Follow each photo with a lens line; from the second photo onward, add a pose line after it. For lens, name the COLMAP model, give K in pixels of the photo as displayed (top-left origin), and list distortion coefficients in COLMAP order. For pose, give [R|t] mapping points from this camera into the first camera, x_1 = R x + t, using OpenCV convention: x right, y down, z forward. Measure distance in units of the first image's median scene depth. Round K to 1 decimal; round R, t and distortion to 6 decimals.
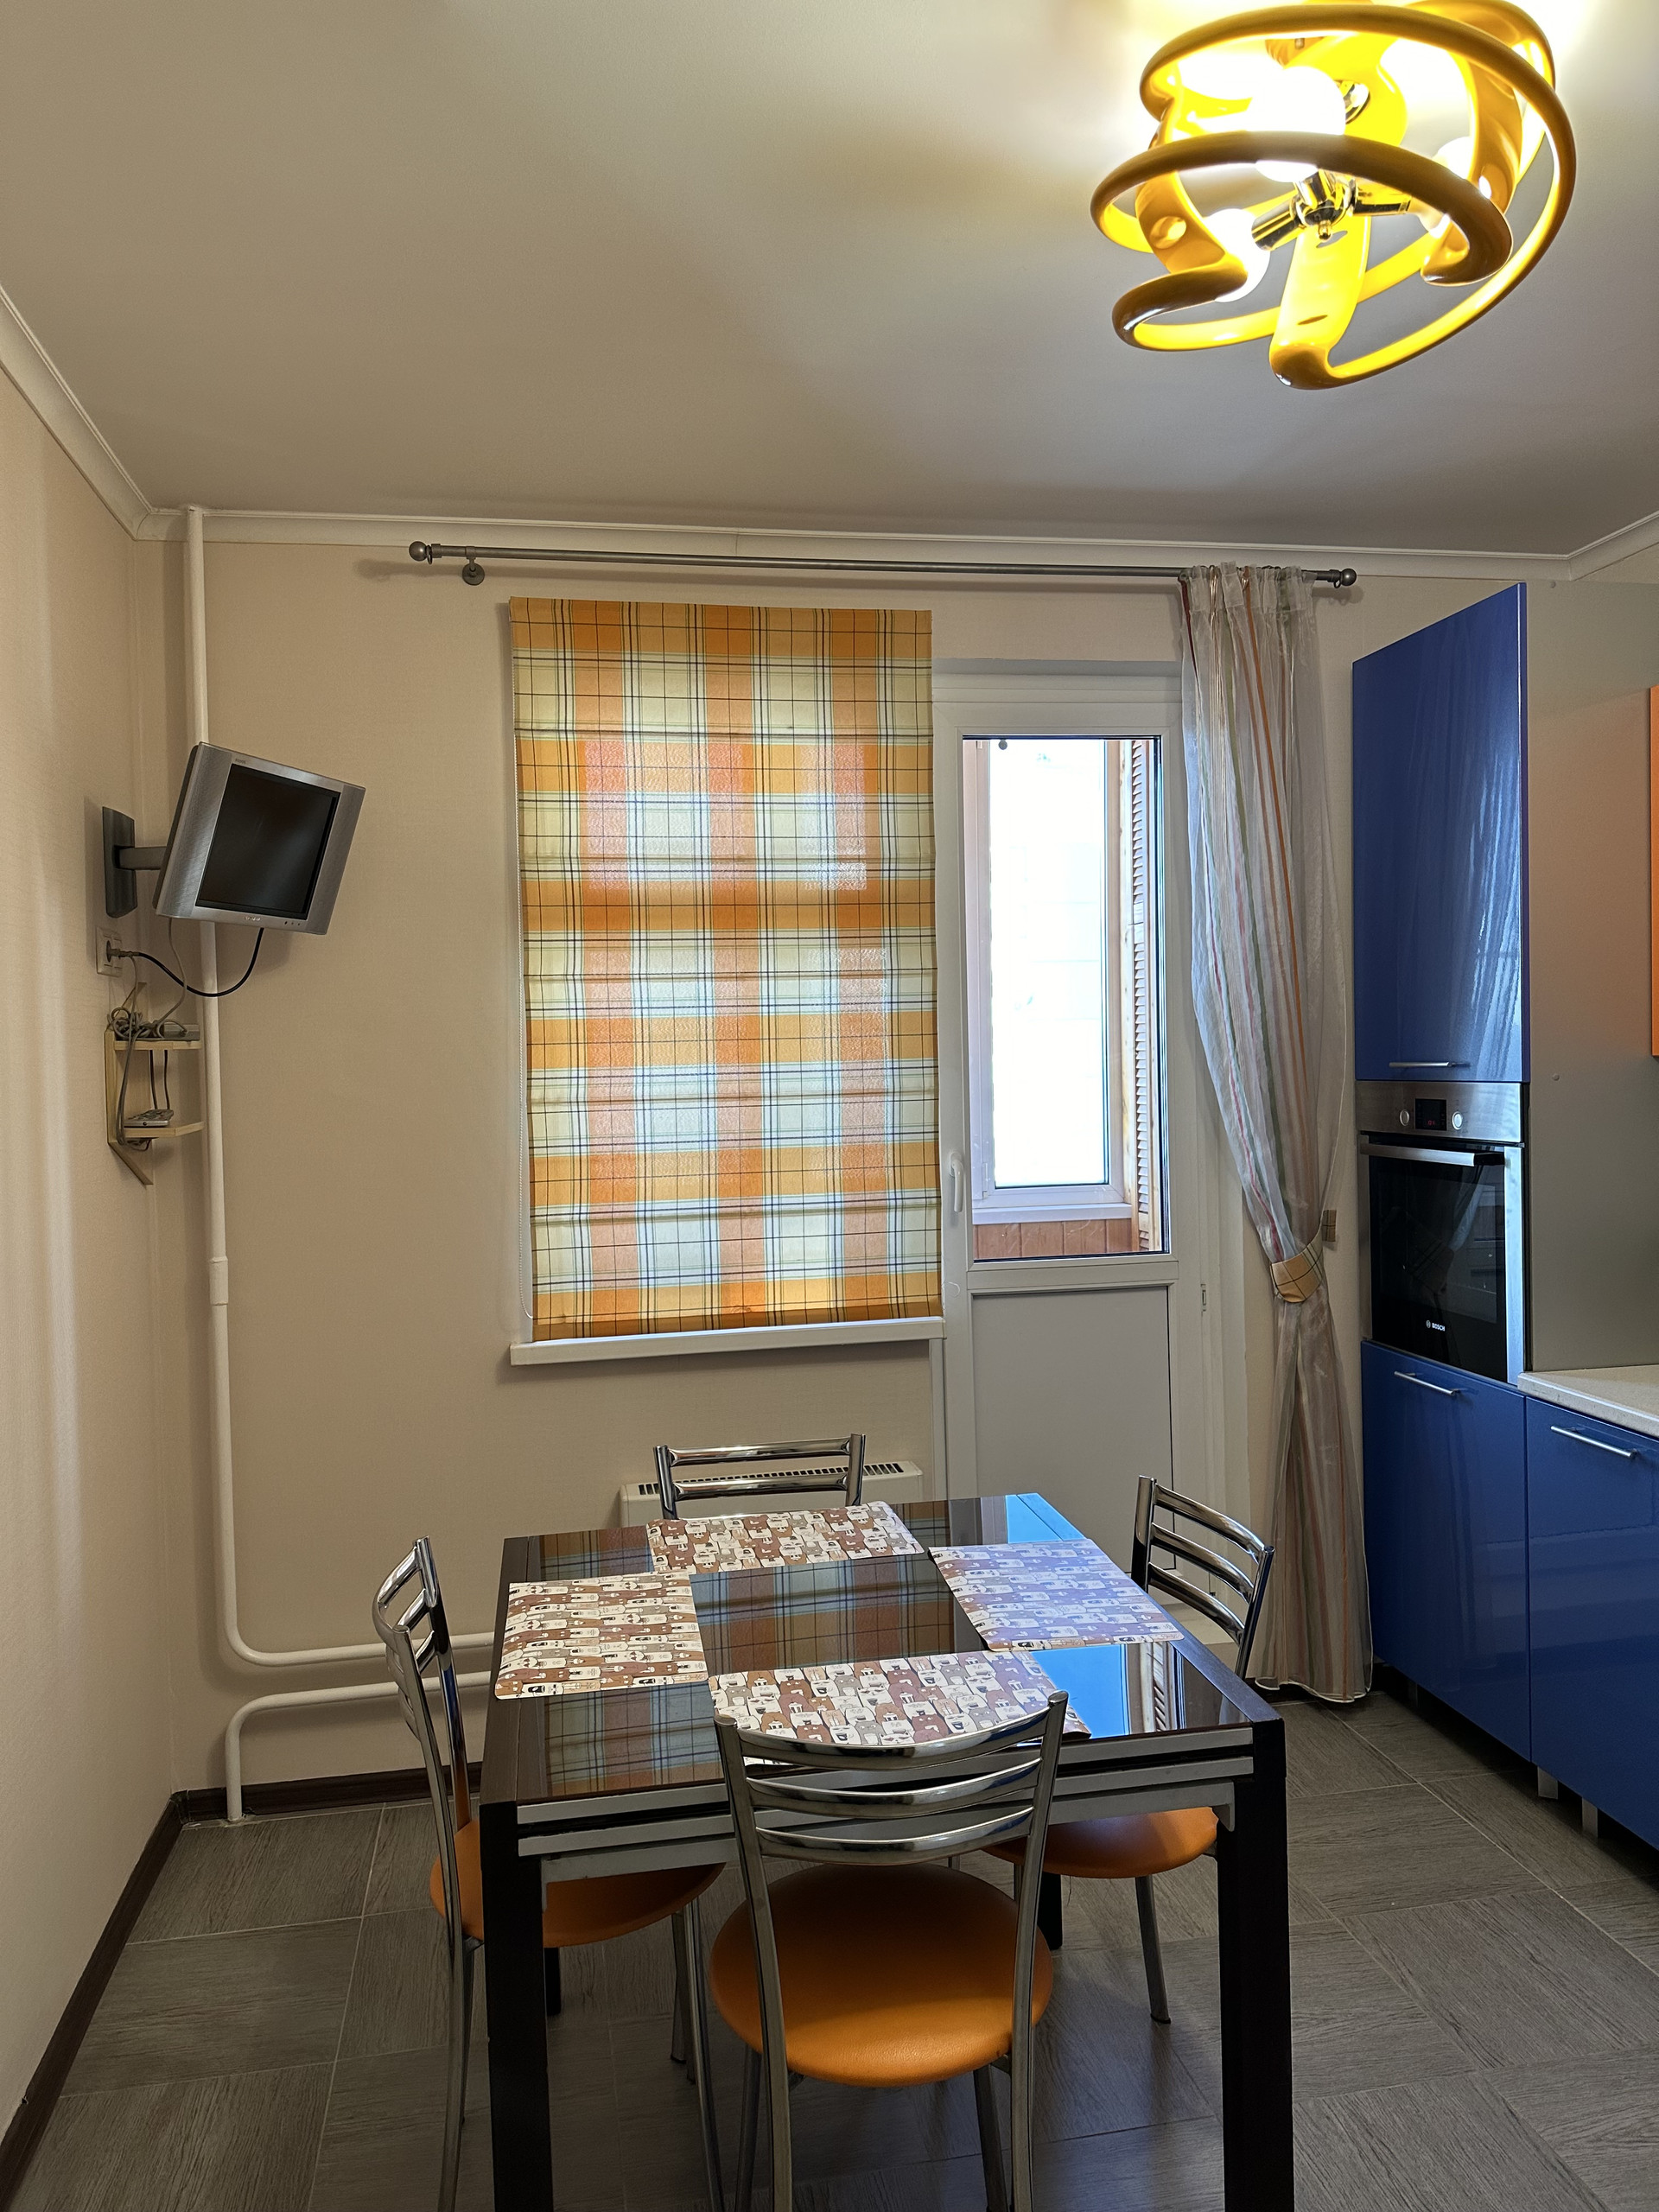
lens RADIAL K [[1551.4, 0, 829.6], [0, 1551.4, 1087.1], [0, 0, 1]] dist [0.038537, -0.038696]
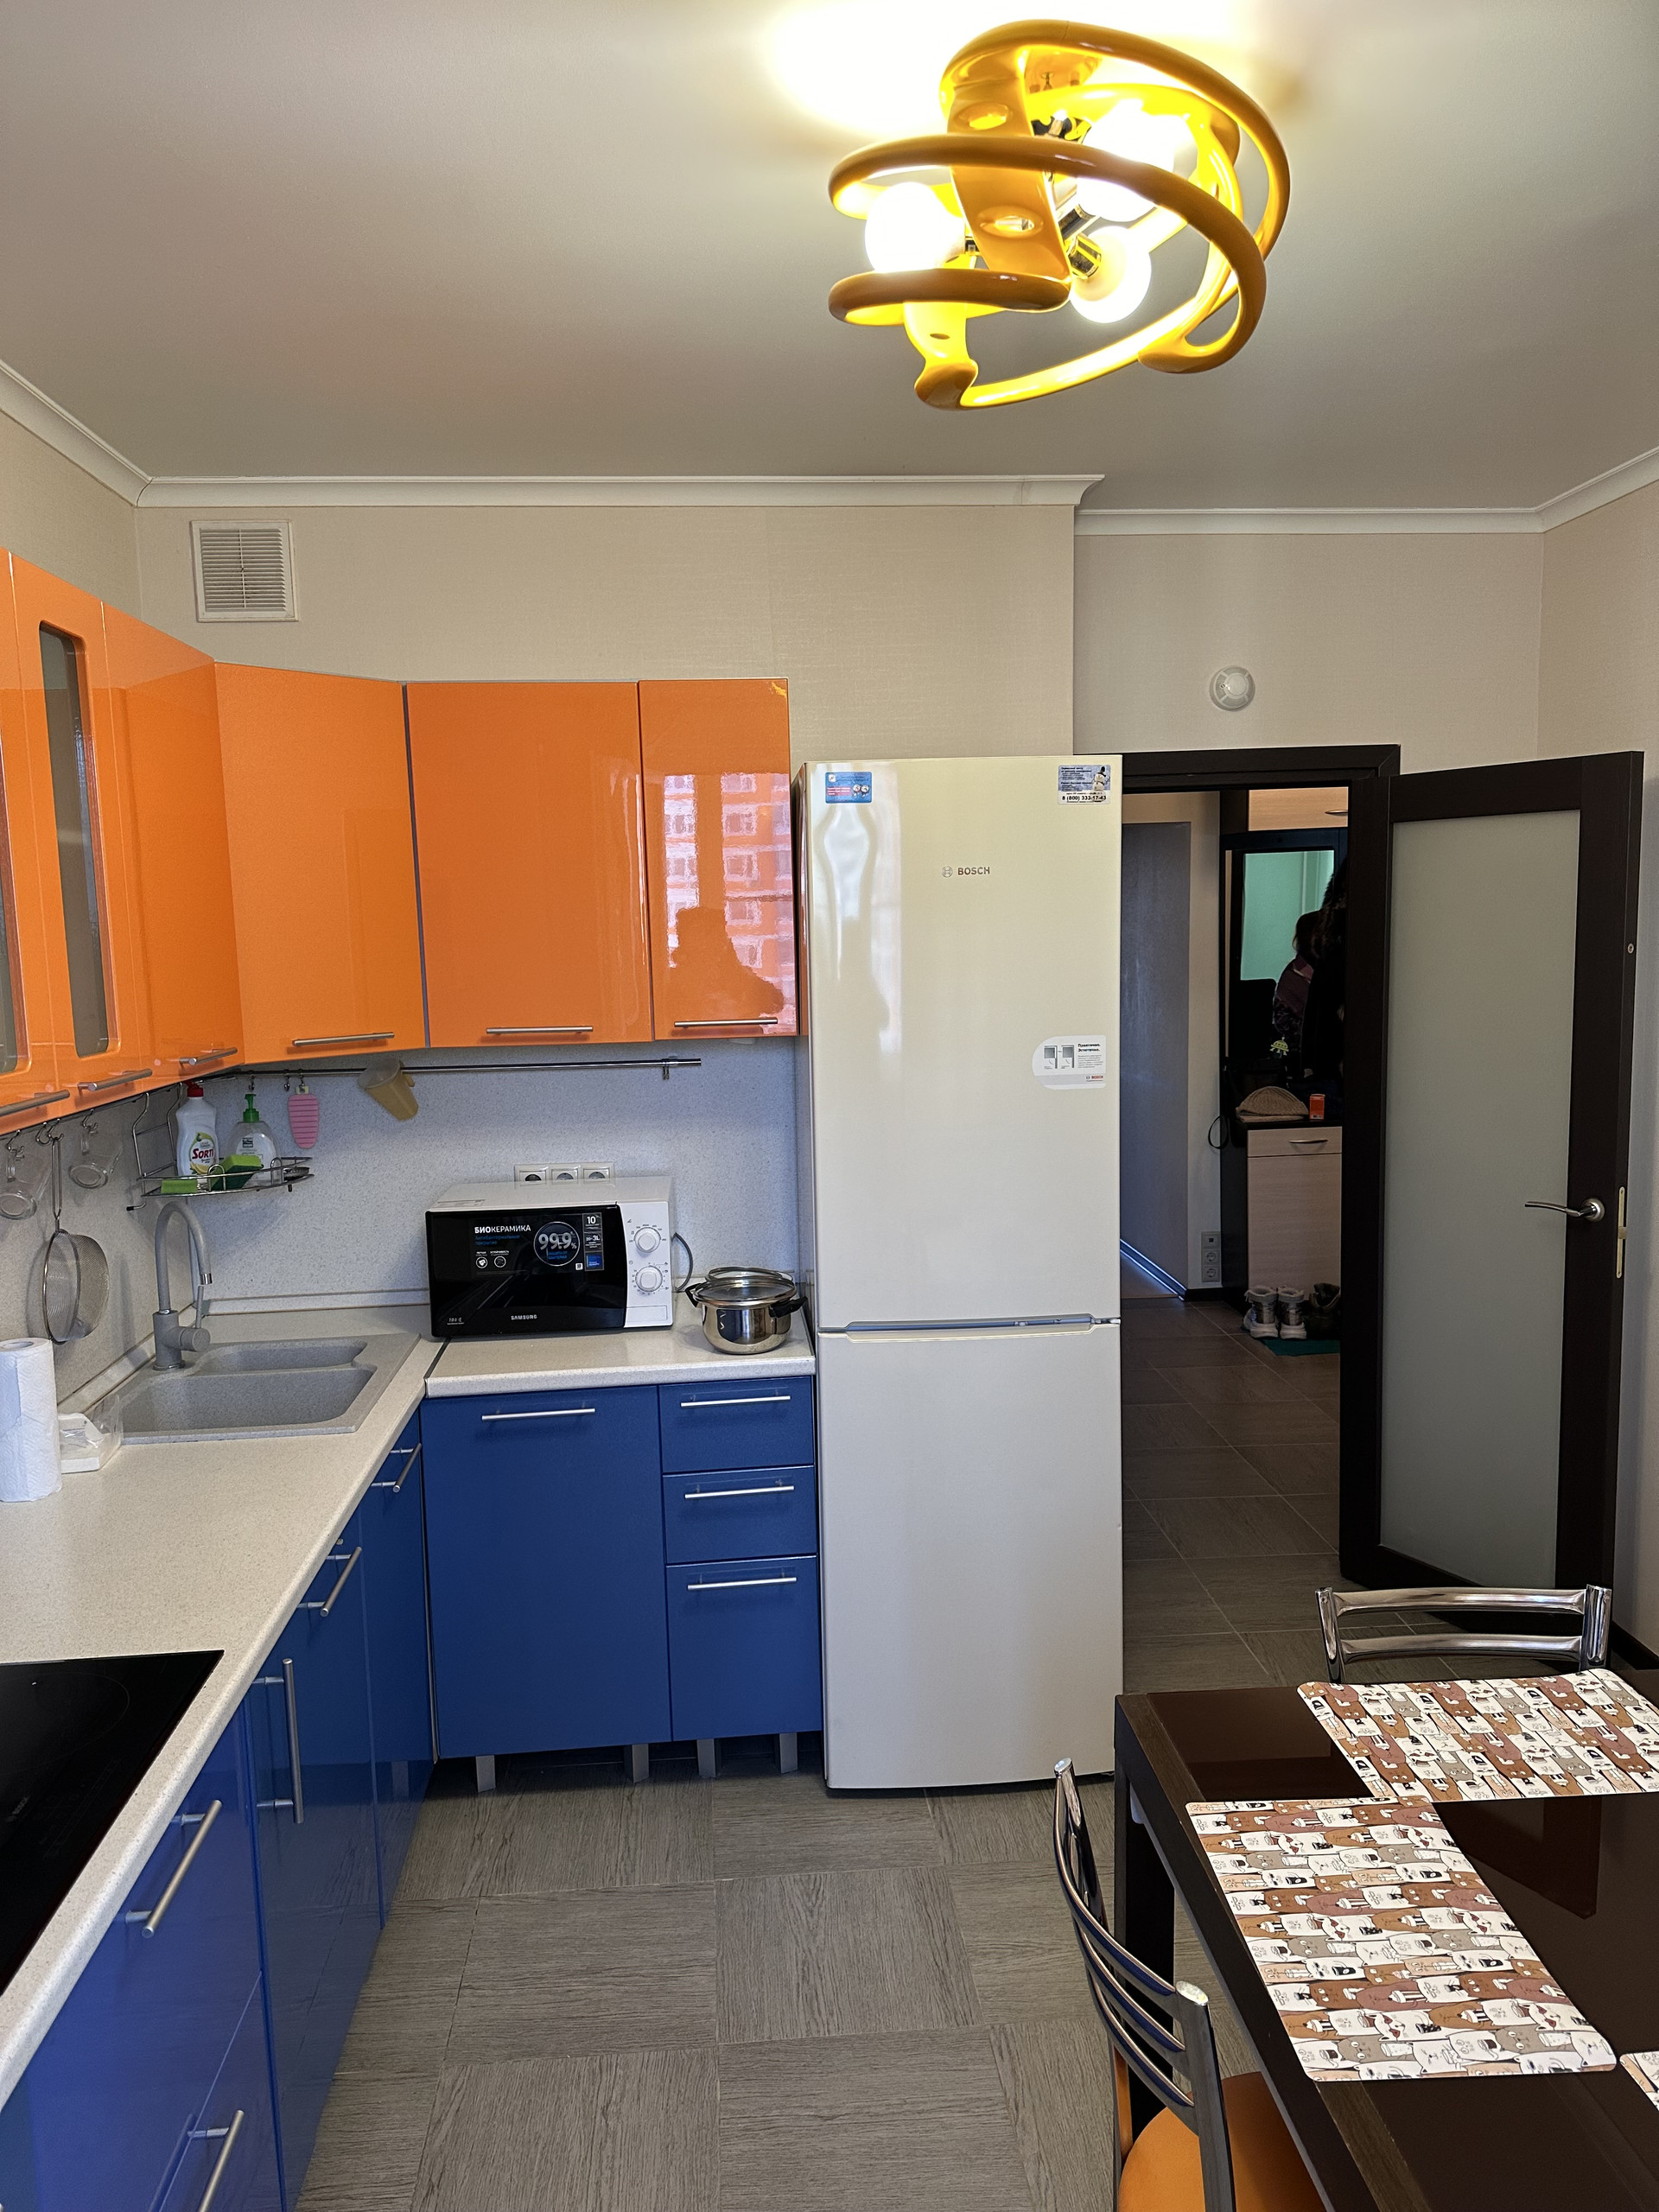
lens RADIAL K [[1551.4, 0, 829.6], [0, 1551.4, 1087.1], [0, 0, 1]] dist [0.038537, -0.038696]
pose [[-0.992486, 0.027110, 0.119319, 0.182850], [0.042474, 0.990842, 0.128172, -0.084529], [-0.114752, 0.132277, -0.984548, 1.072411]]
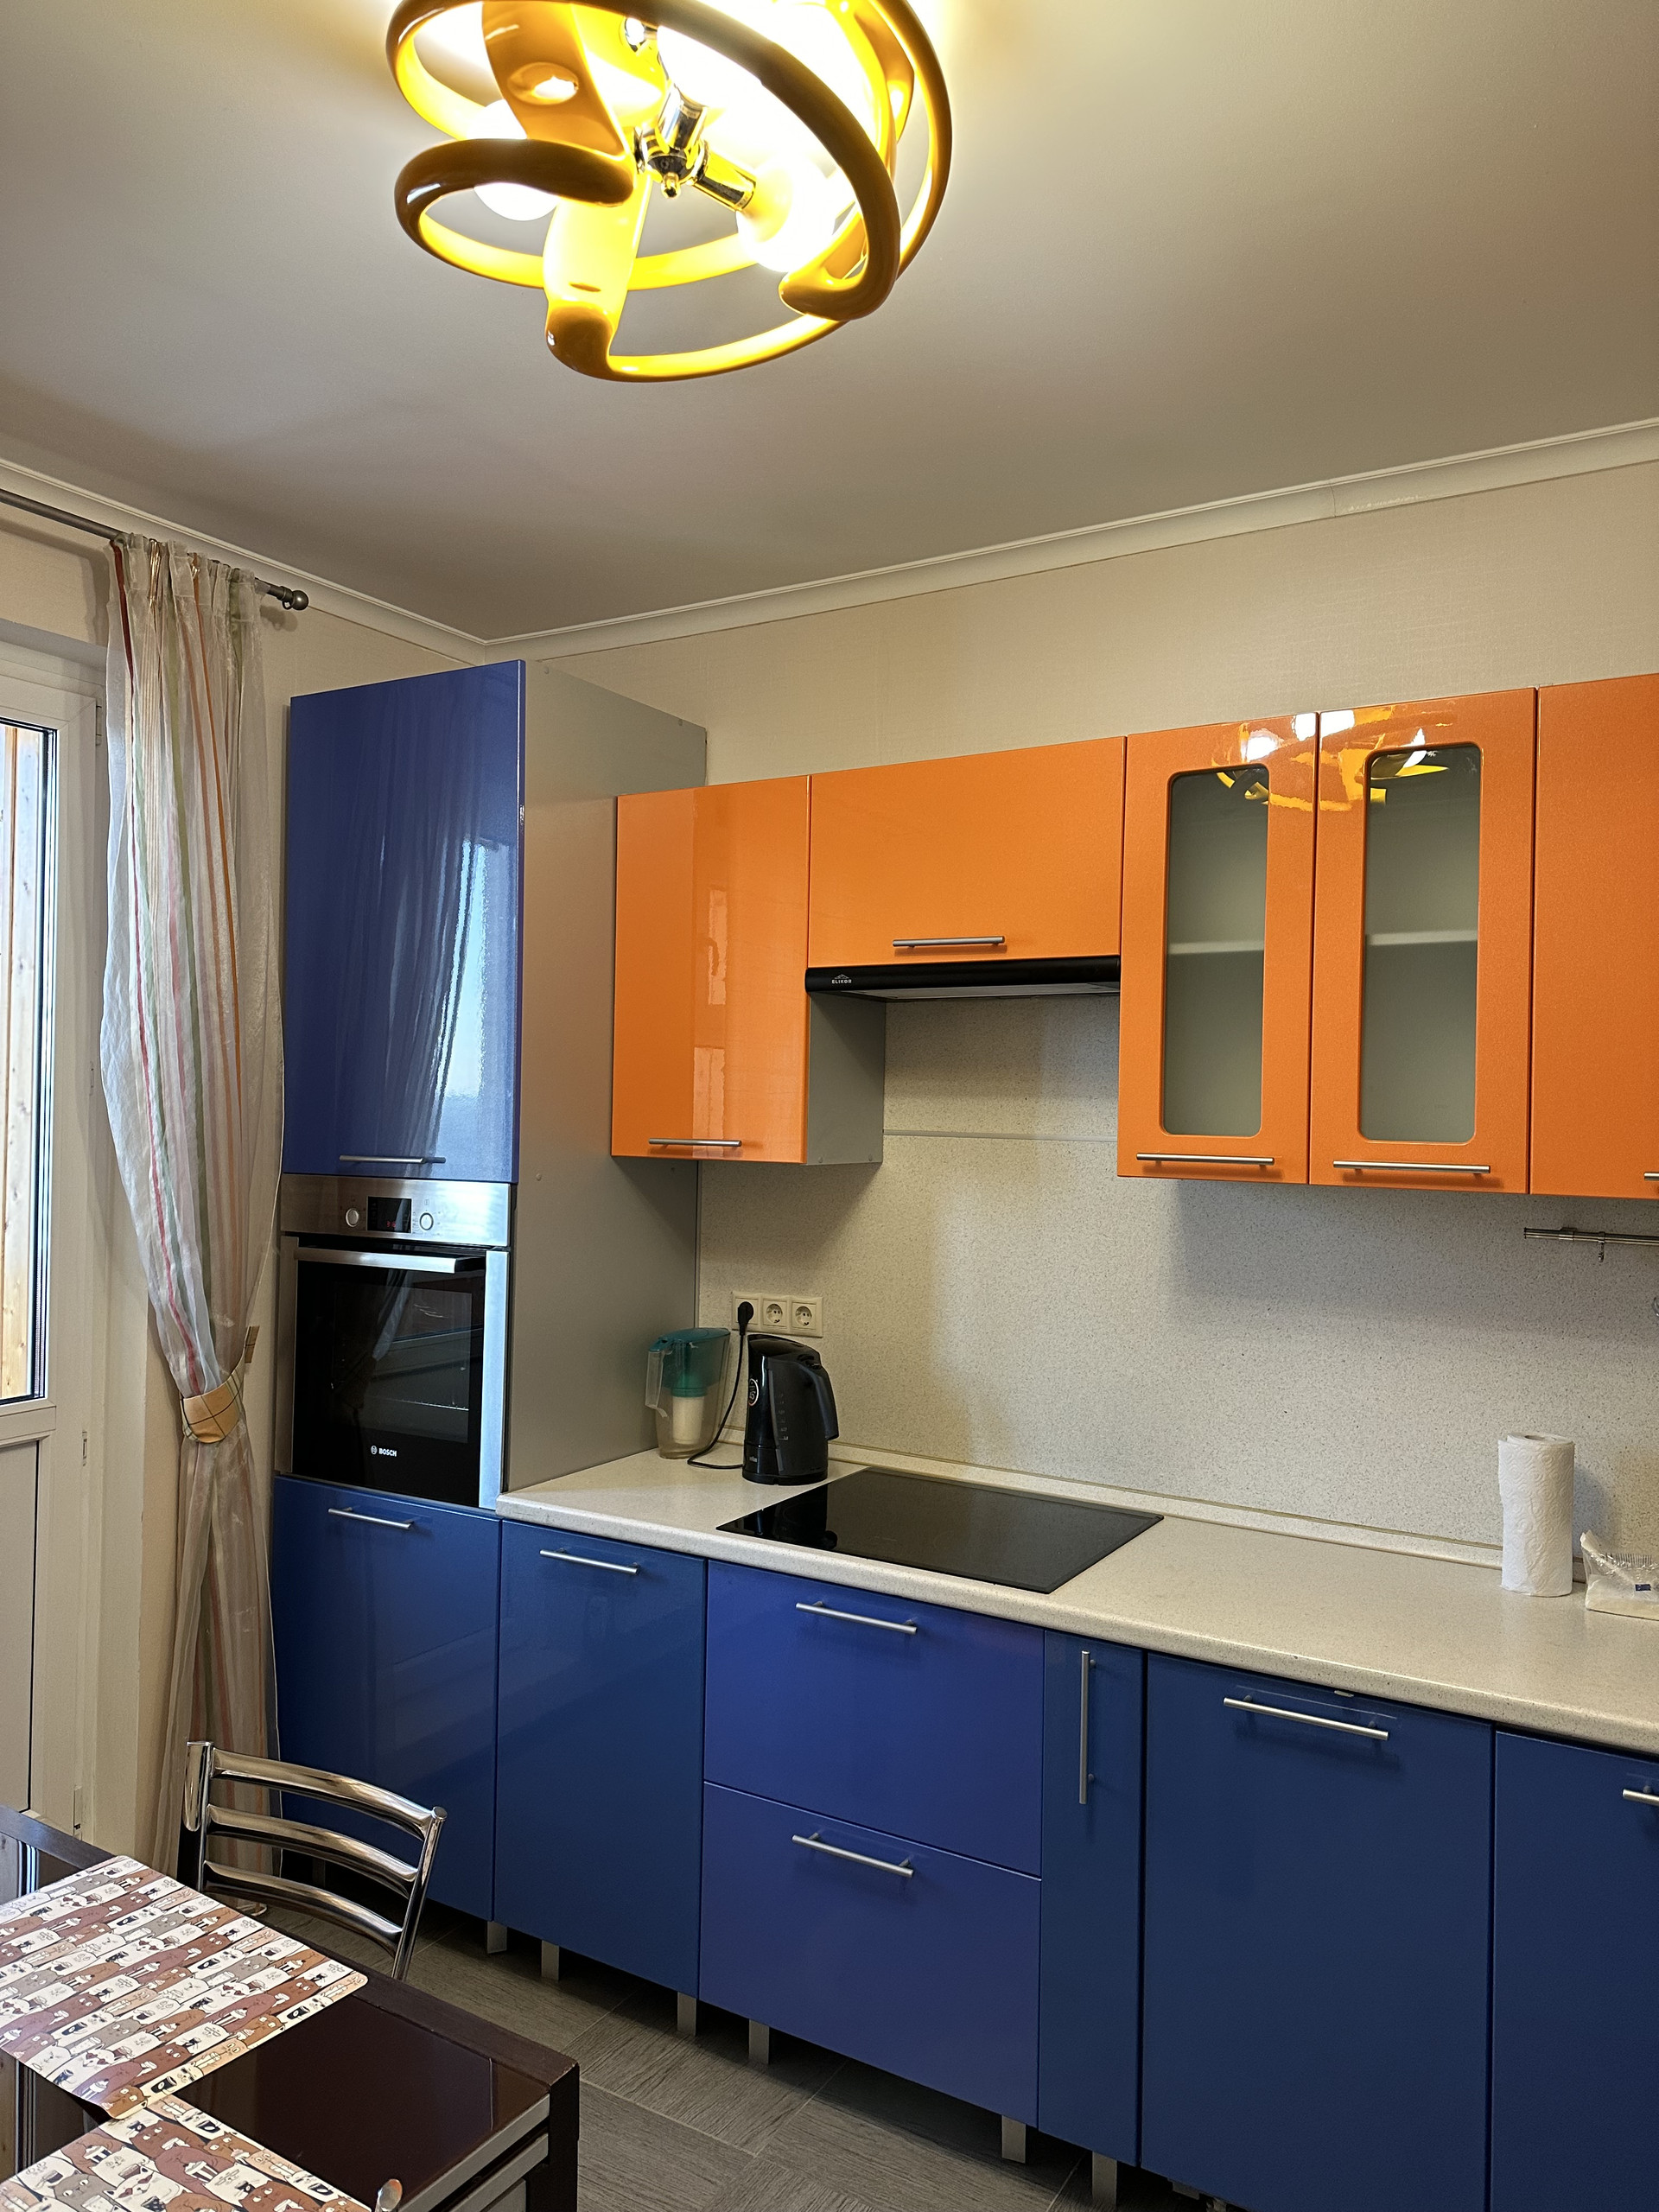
lens RADIAL K [[1551.4, 0, 829.6], [0, 1551.4, 1087.1], [0, 0, 1]] dist [0.038537, -0.038696]
pose [[0.668132, 0.040447, 0.742942, -0.113185], [-0.012746, 0.998997, -0.042925, -0.020633], [-0.743933, 0.019210, 0.667978, 0.205600]]
